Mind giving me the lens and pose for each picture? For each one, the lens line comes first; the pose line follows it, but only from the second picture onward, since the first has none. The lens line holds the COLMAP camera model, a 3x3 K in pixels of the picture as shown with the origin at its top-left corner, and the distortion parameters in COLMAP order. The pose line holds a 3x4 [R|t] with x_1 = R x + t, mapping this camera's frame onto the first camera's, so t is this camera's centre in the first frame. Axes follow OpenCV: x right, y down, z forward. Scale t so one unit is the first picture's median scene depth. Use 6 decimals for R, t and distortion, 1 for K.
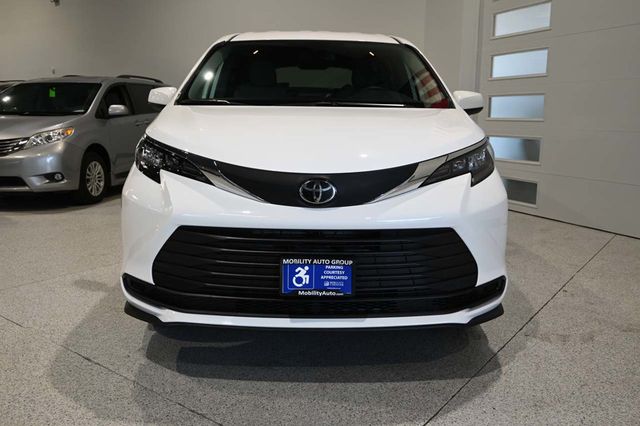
lens RADIAL K [[533.7, 0, 320.0], [0, 533.7, 213.0], [0, 0, 1]] dist [-0.004830, -0.004051]
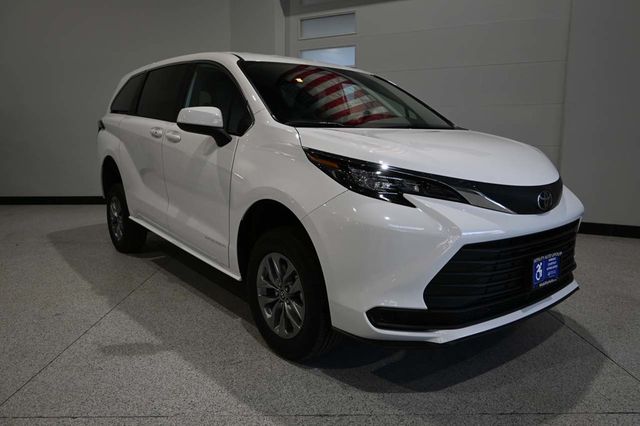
lens RADIAL K [[477.7, 0, 320.0], [0, 477.7, 213.0], [0, 0, 1]] dist [-0.002390, -0.003063]
pose [[0.789162, -0.106567, 0.604869, -0.928742], [0.107565, 0.993592, 0.034715, -0.089181], [-0.604692, 0.037667, 0.795568, 0.386714]]
